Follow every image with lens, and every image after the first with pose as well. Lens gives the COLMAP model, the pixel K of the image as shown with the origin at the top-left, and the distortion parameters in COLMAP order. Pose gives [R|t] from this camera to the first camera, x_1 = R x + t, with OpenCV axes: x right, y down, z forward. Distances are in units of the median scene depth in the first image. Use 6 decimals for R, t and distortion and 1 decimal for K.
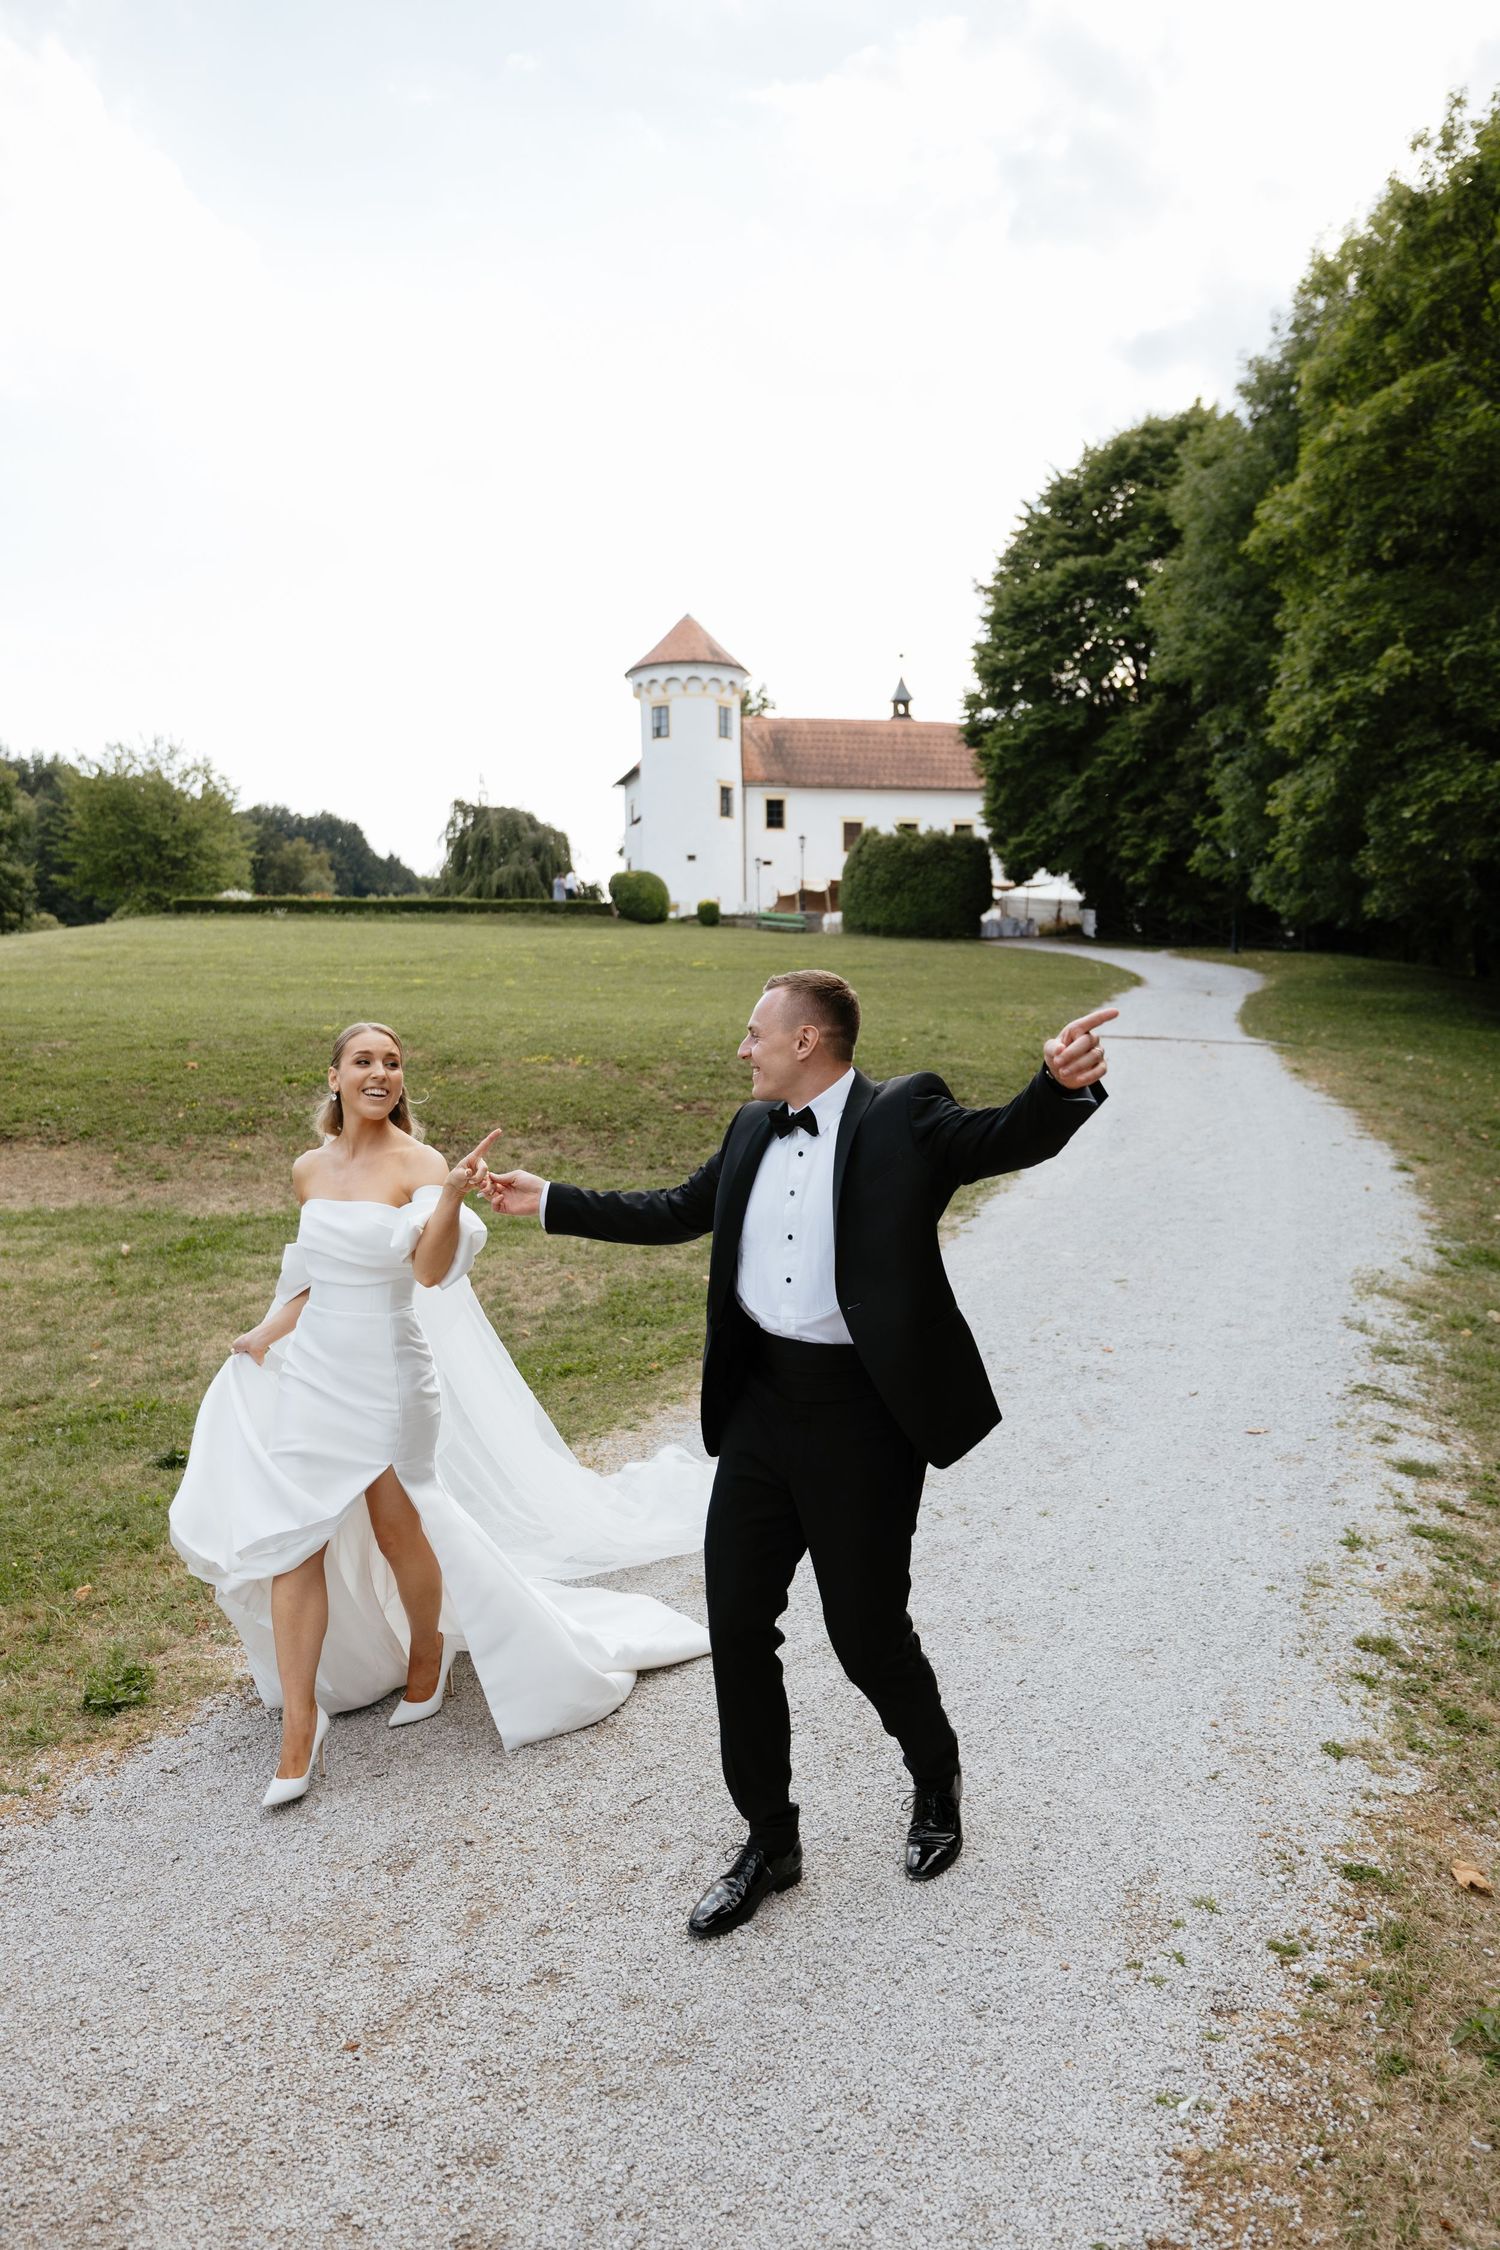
lens RADIAL K [[1661.6, 0, 790.2], [0, 1661.6, 1154.7], [0, 0, 1]] dist [0.007320, -0.003542]
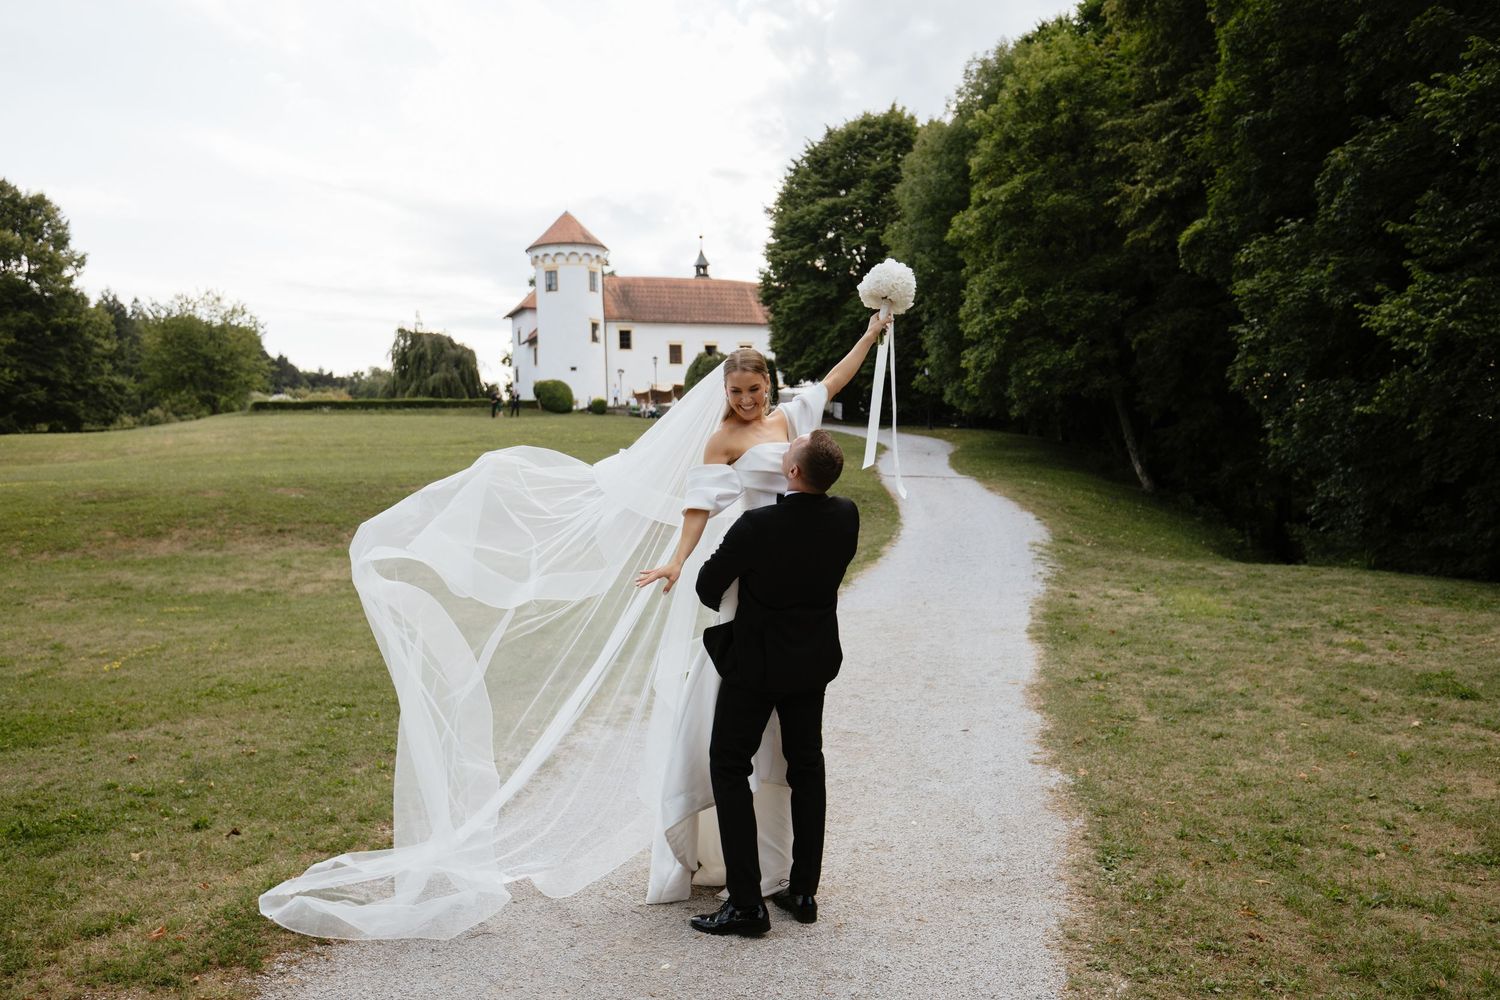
lens RADIAL K [[1372.6, 0, 749.3], [0, 1372.6, 519.4], [0, 0, 1]] dist [0.009758, -0.029360]
pose [[0.986456, -0.023274, 0.162365, -0.140877], [0.030962, 0.998508, -0.044976, 0.028457], [-0.161076, 0.049394, 0.985705, -0.346273]]
